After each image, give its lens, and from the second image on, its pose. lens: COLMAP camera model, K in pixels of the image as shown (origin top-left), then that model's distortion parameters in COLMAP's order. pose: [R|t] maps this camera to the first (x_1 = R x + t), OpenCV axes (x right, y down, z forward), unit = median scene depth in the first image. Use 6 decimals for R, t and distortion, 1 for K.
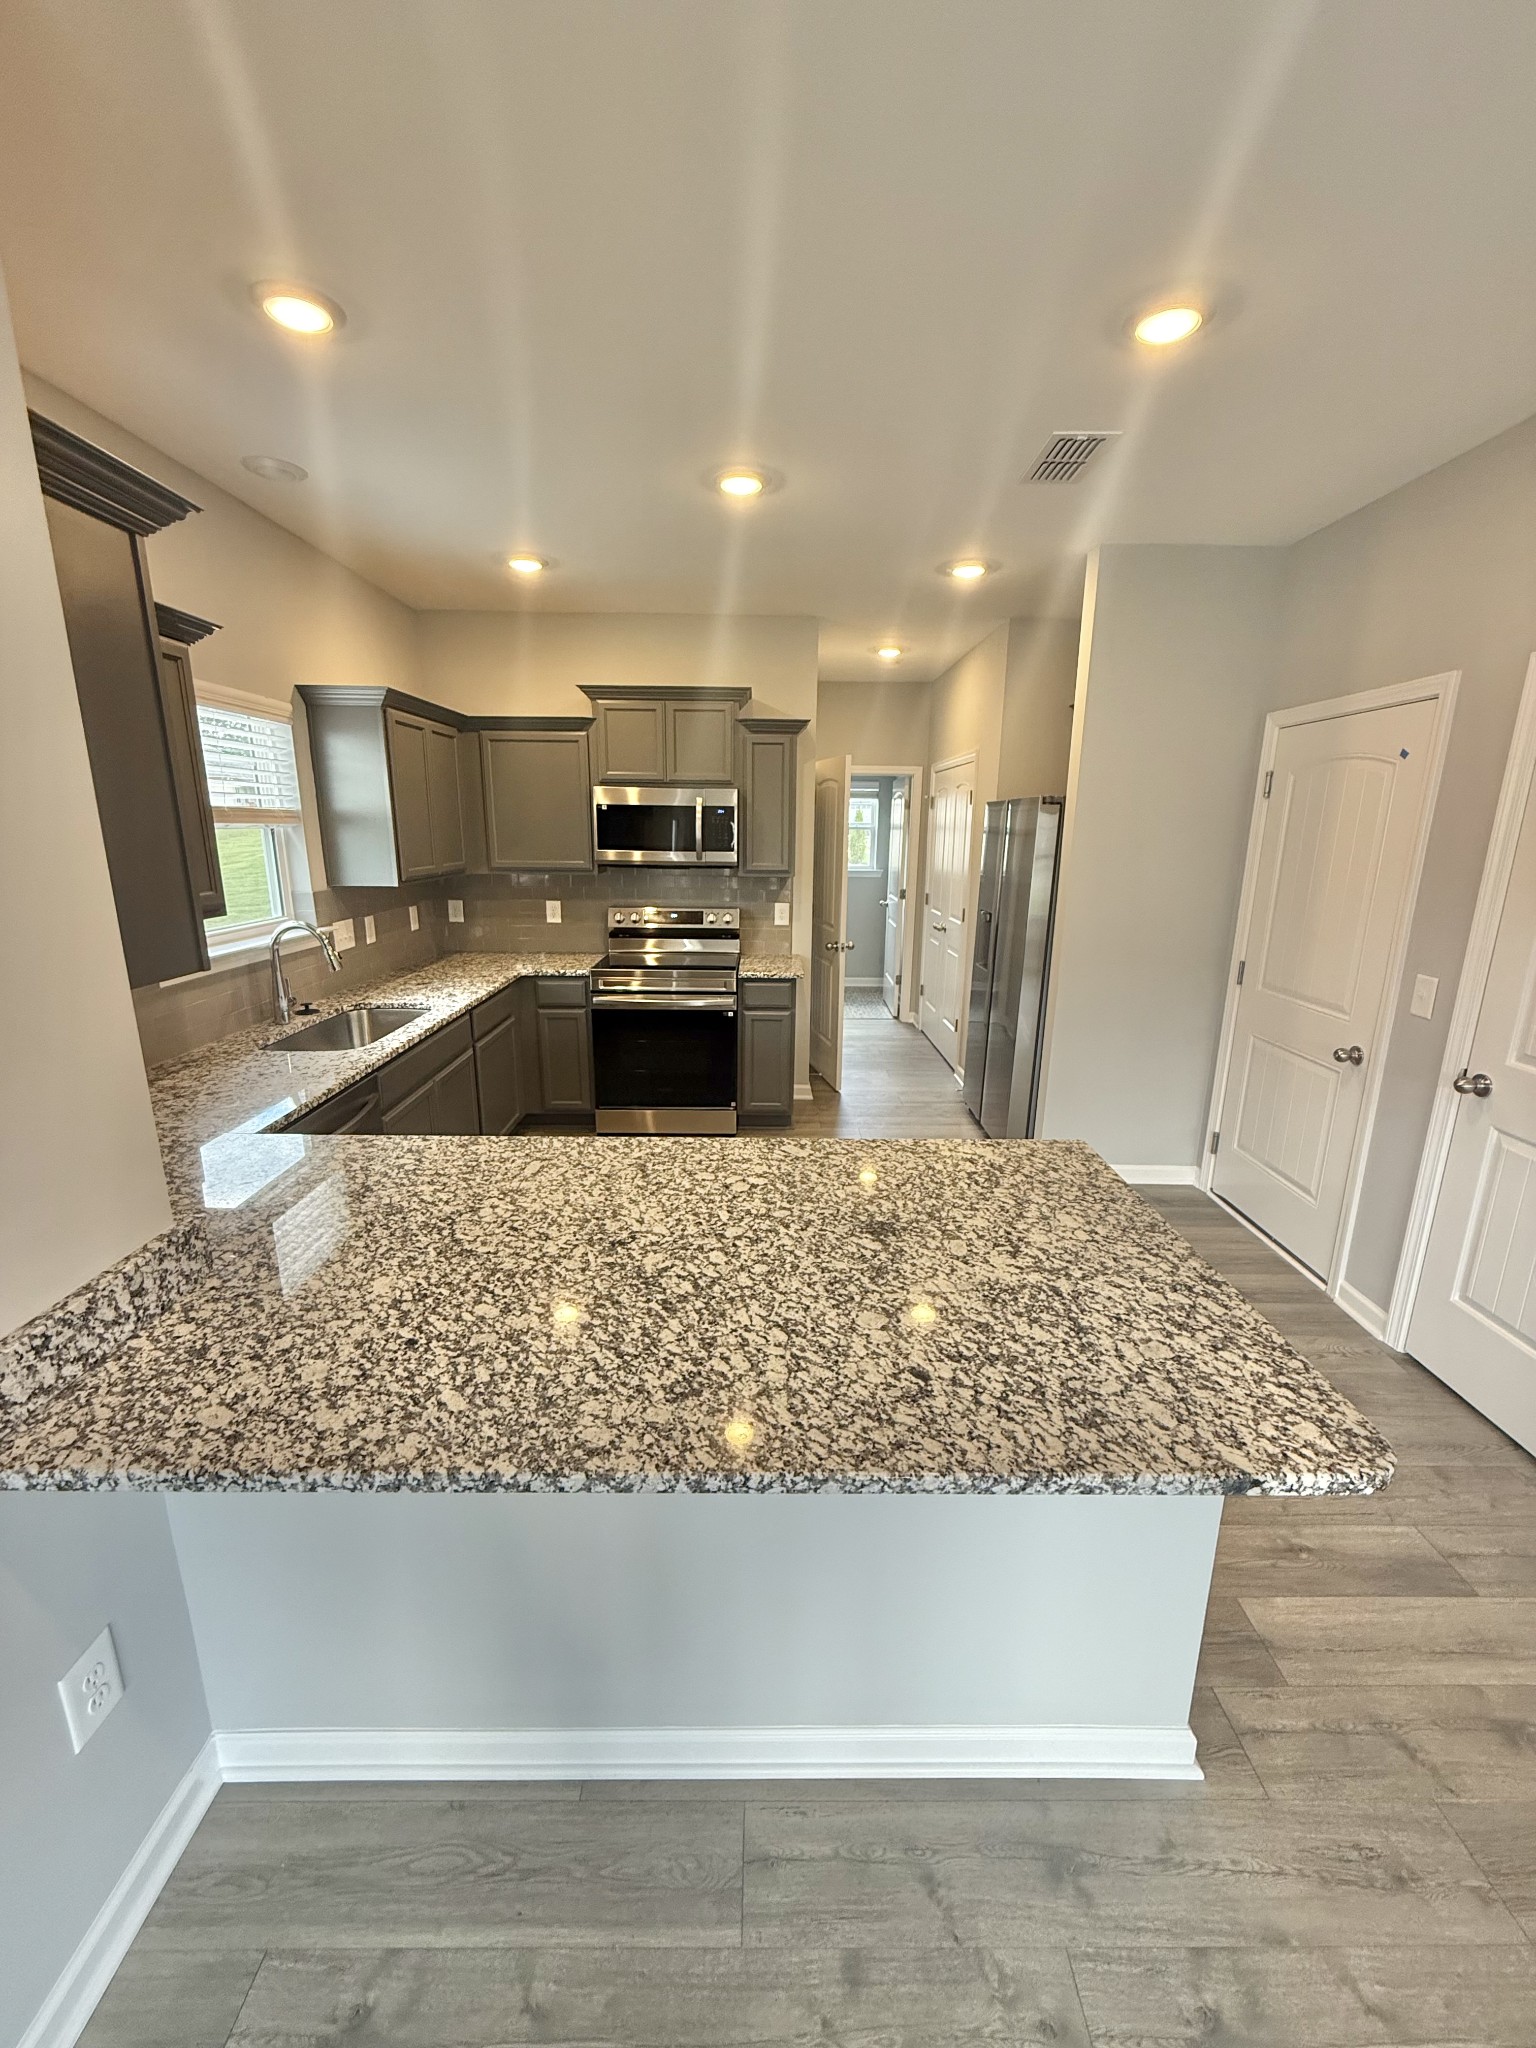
lens RADIAL K [[814.3, 0, 769.0], [0, 814.3, 1020.1], [0, 0, 1]] dist [-0.000211, 0.000101]
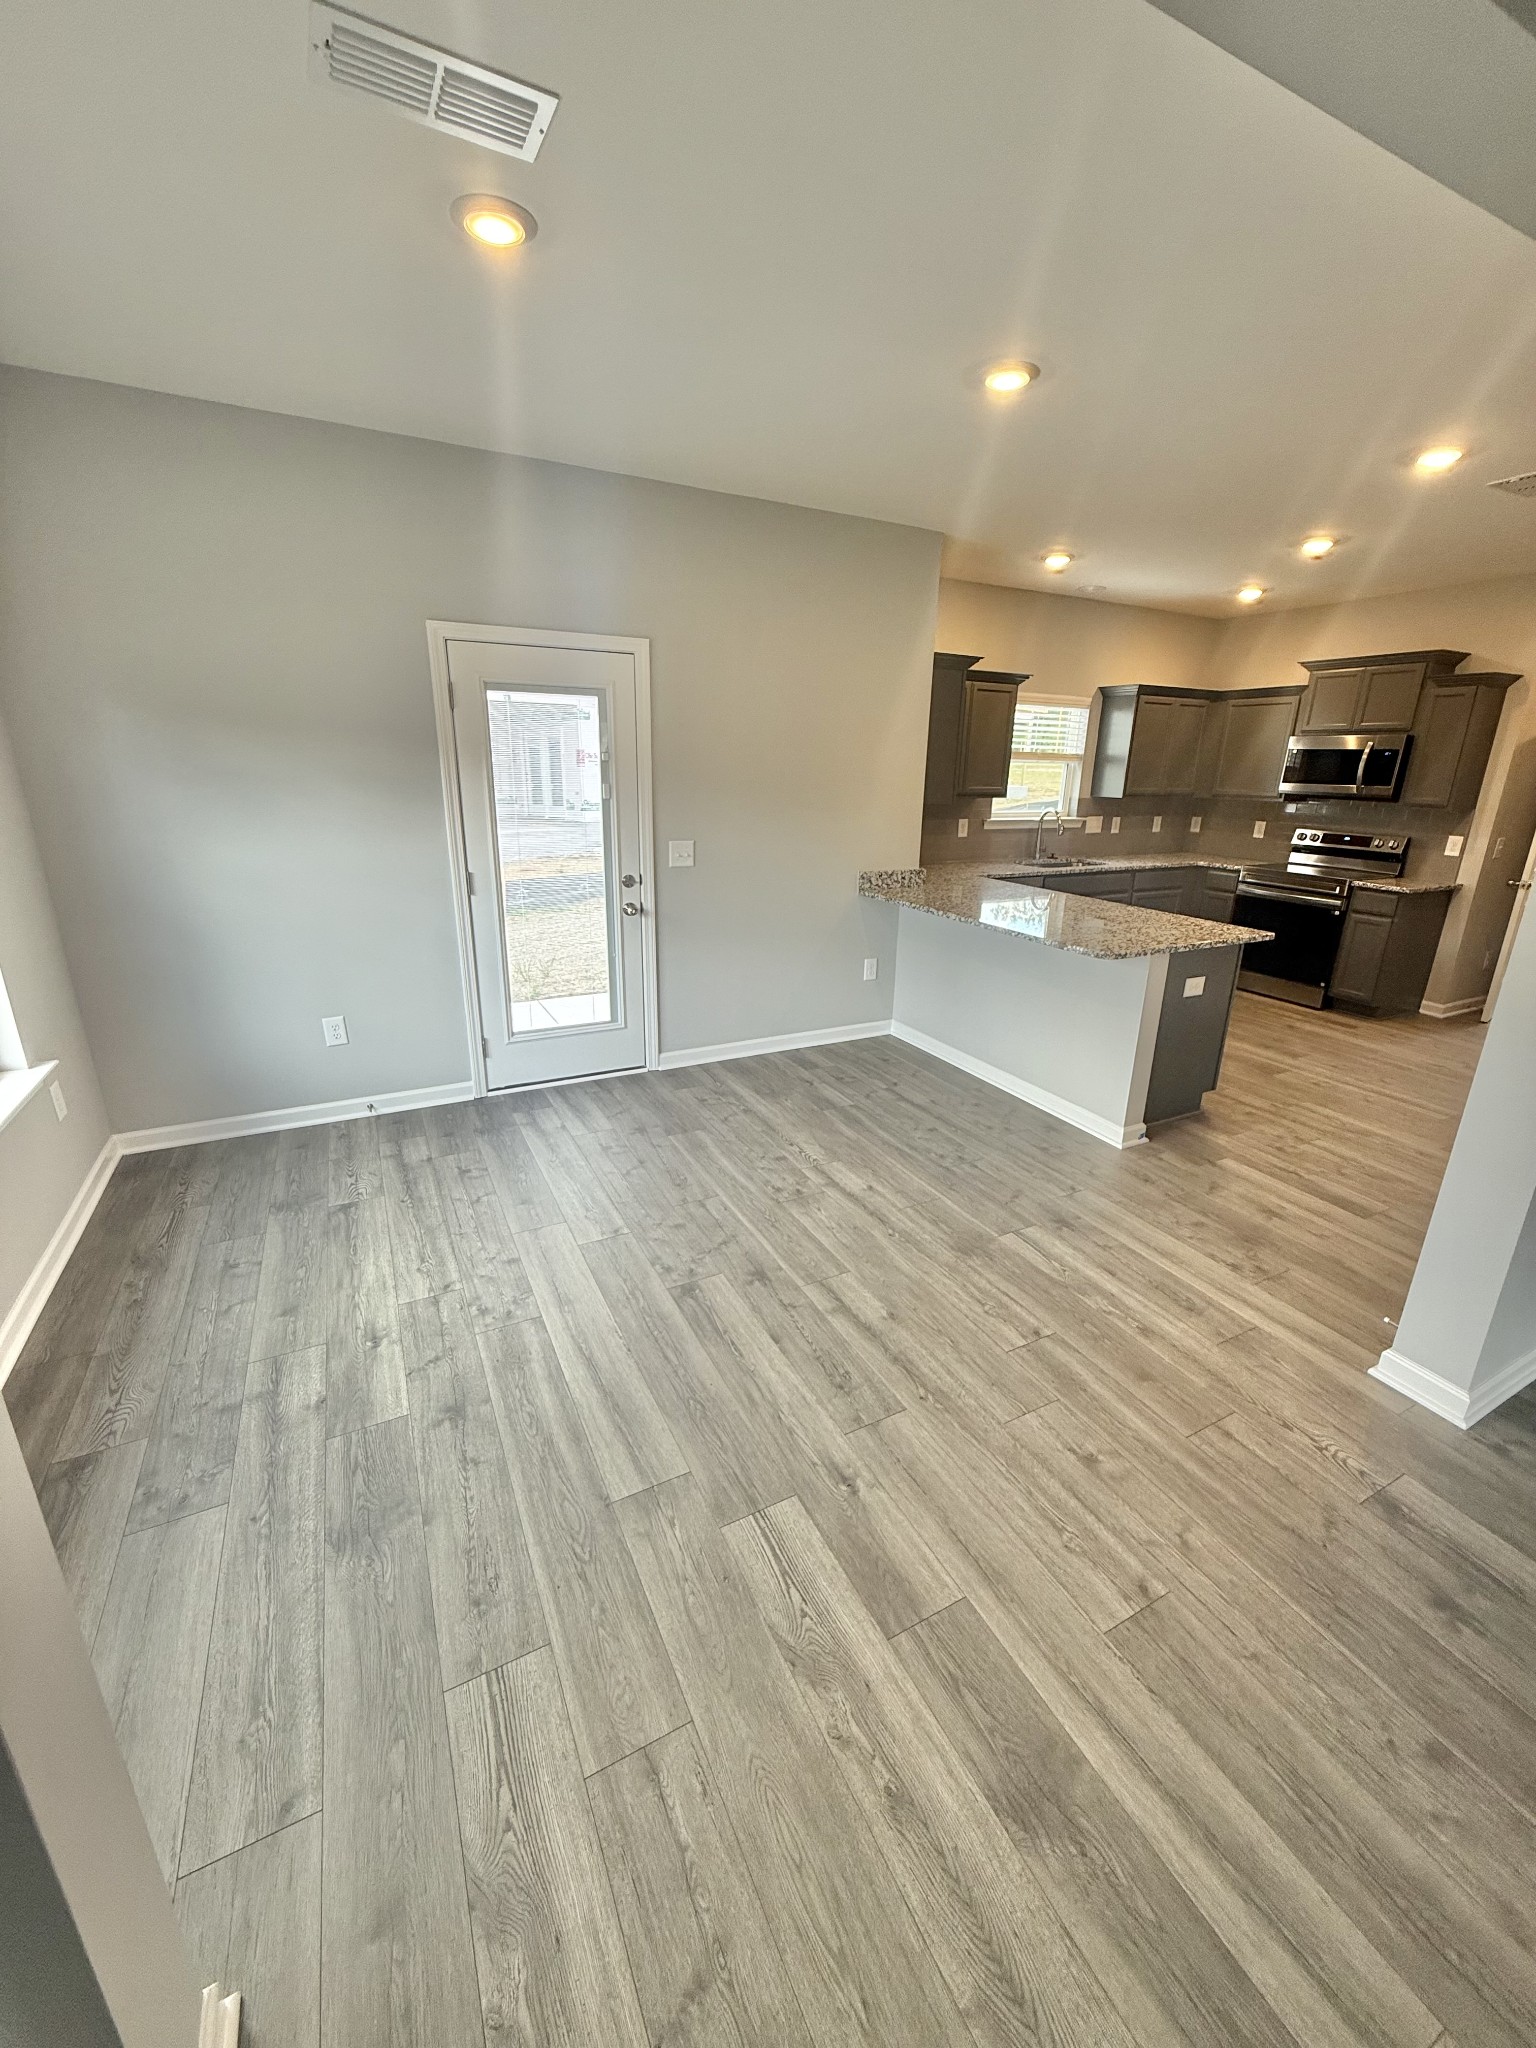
lens RADIAL K [[814.3, 0, 766.9], [0, 814.3, 1019.8], [0, 0, 1]] dist [-0.000211, 0.000101]
pose [[0.448330, 0.269899, -0.852147, 1.582416], [-0.222921, 0.956964, 0.185814, 0.265519], [0.865625, 0.106656, 0.489201, -0.907852]]
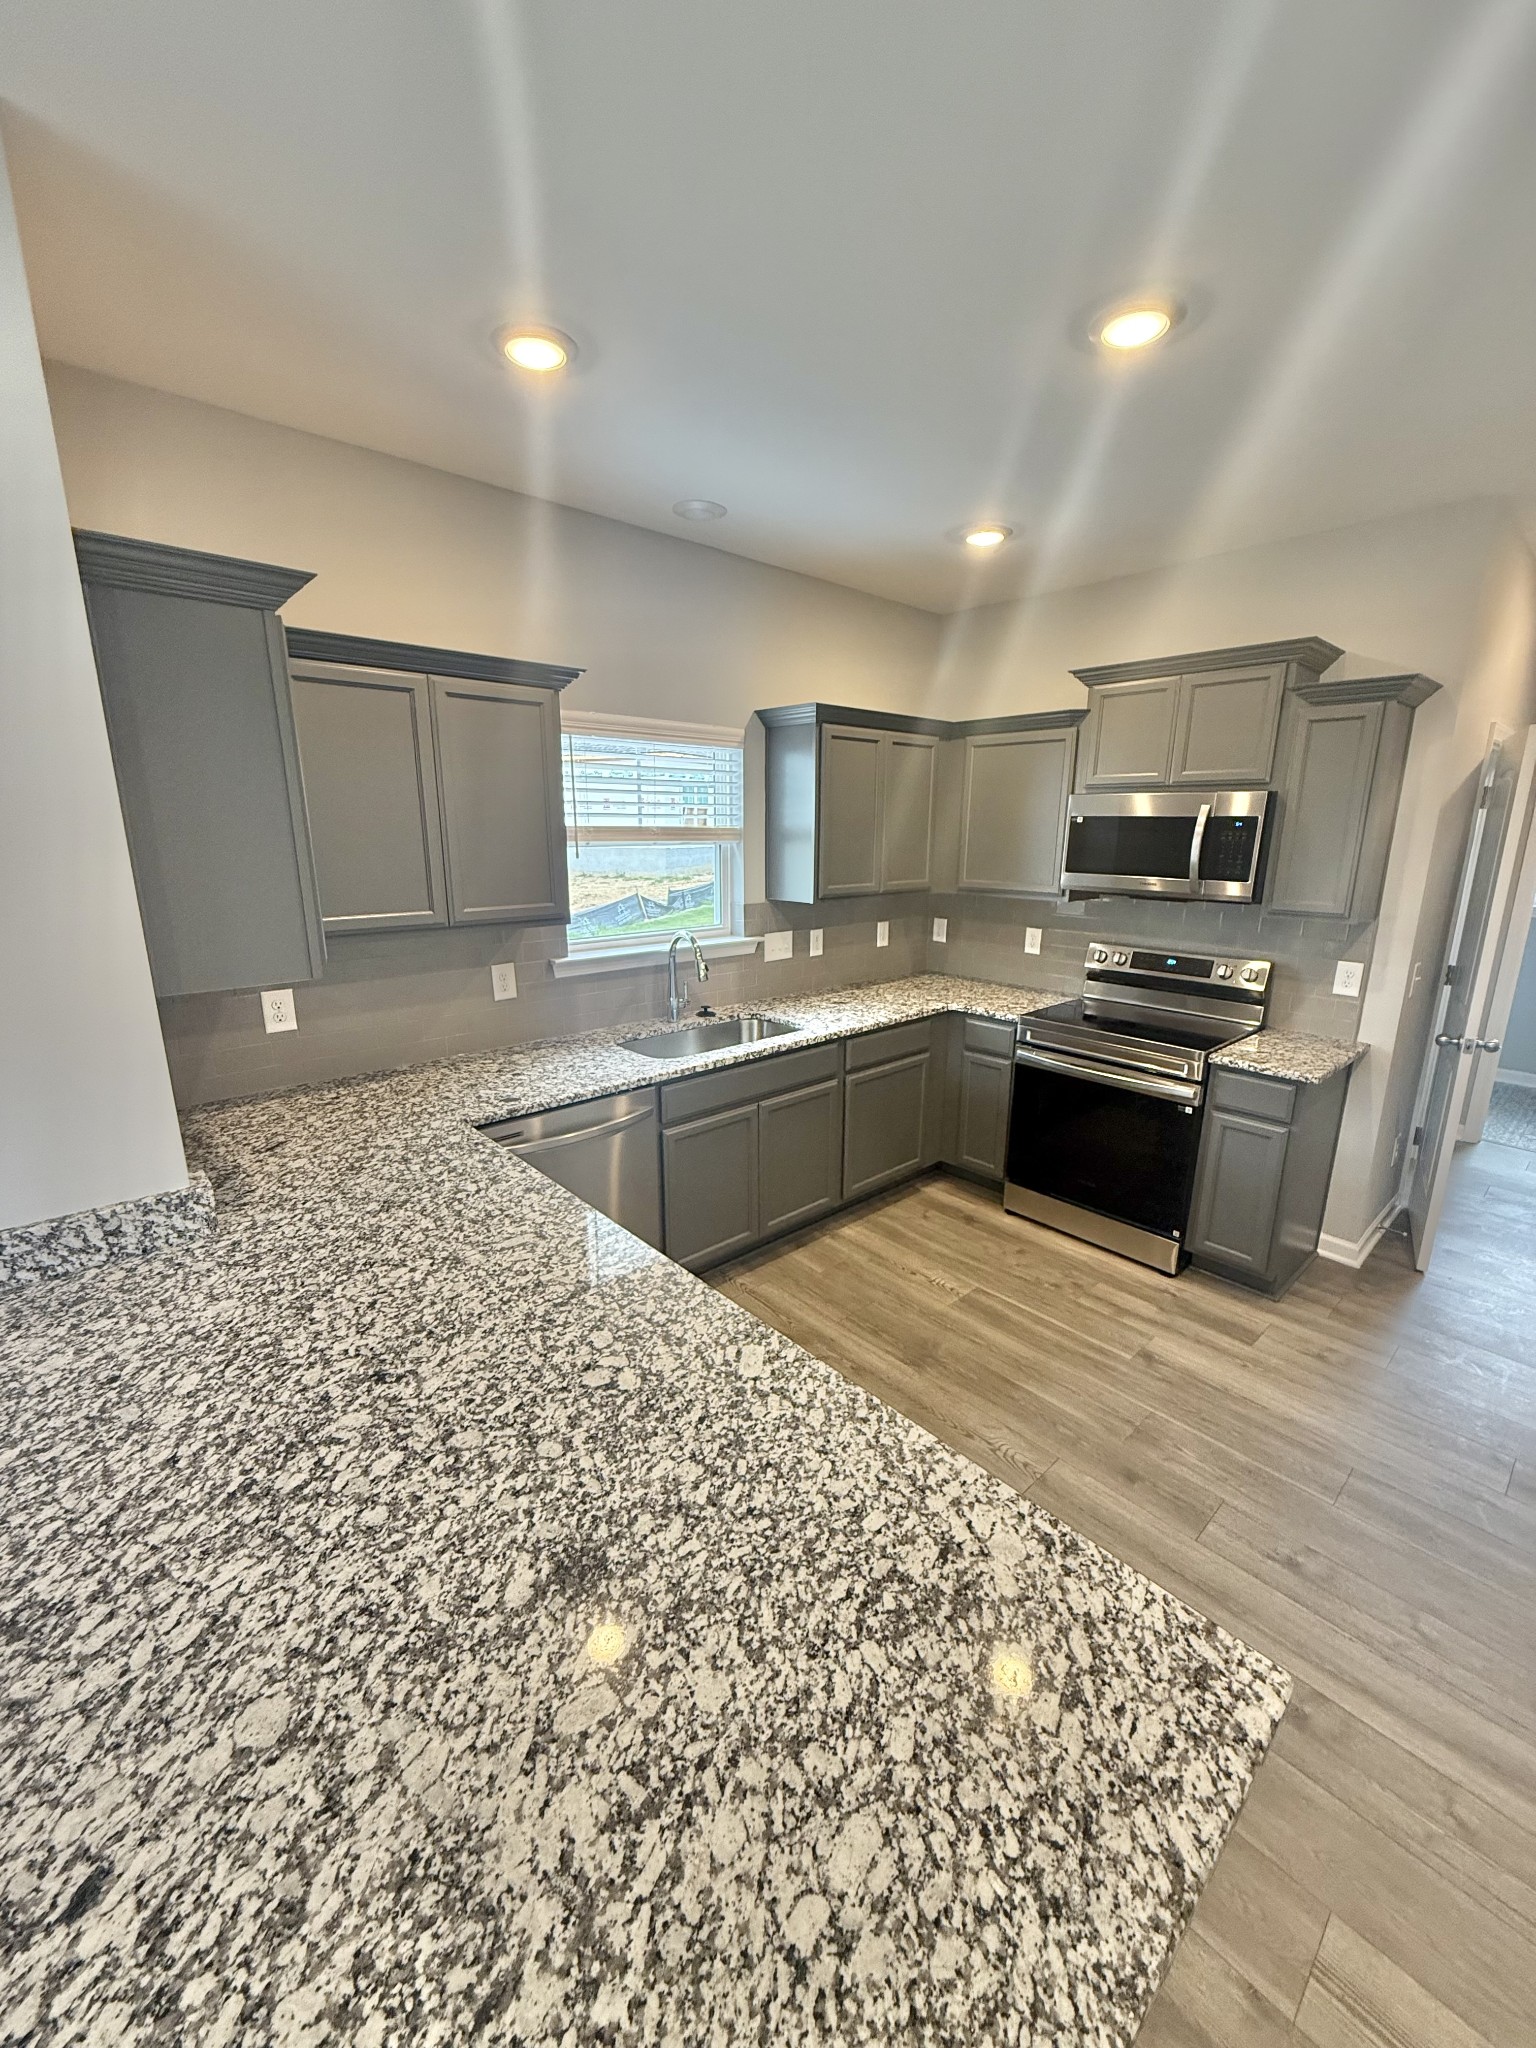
lens RADIAL K [[814.3, 0, 767.0], [0, 814.3, 1020.9], [0, 0, 1]] dist [-0.000211, 0.000101]
pose [[0.664425, 0.169256, -0.727936, 0.481313], [-0.173155, 0.982377, 0.070370, -0.158886], [0.727019, 0.079290, 0.682024, 0.557188]]
